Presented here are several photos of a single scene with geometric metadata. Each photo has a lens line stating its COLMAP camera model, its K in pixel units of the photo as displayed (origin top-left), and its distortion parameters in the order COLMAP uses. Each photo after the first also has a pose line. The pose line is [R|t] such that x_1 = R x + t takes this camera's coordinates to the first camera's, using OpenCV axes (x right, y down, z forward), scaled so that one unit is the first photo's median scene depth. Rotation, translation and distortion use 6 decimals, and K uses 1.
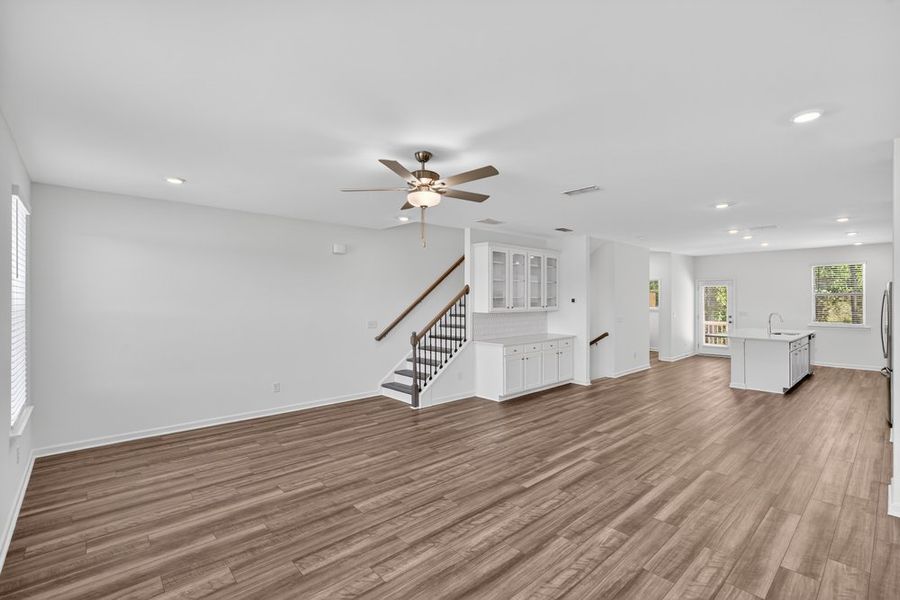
lens RADIAL K [[408.2, 0, 451.8], [0, 408.2, 299.4], [0, 0, 1]] dist [-0.003824, -0.000036]
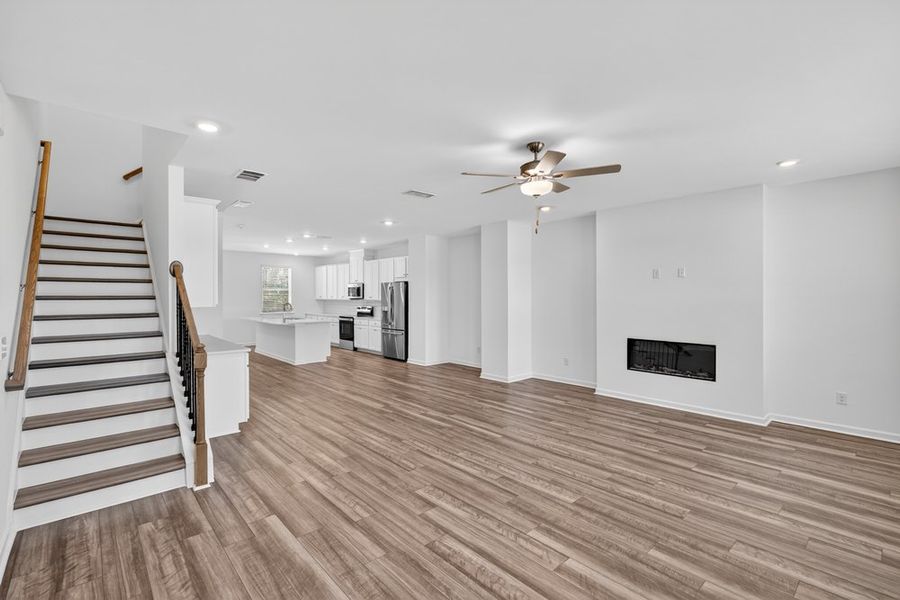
lens RADIAL K [[404.2, 0, 446.6], [0, 404.2, 298.2], [0, 0, 1]] dist [-0.009552, 0.003323]
pose [[0.003530, -0.005045, 0.999981, -1.076365], [0.000763, 0.999987, 0.005043, 0.031576], [-0.999993, 0.000746, 0.003534, 1.191366]]
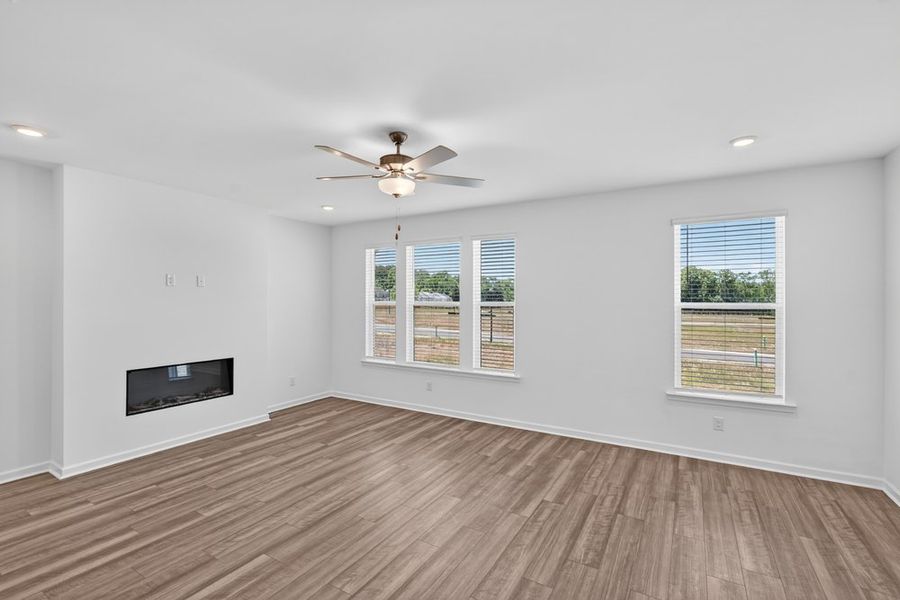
lens RADIAL K [[404.2, 0, 449.2], [0, 404.2, 299.6], [0, 0, 1]] dist [-0.009552, 0.003323]
pose [[-0.956627, -0.002489, -0.291304, 0.078054], [-0.002193, 0.999997, -0.001342, 0.004176], [0.291306, -0.000645, -0.956630, 1.823882]]
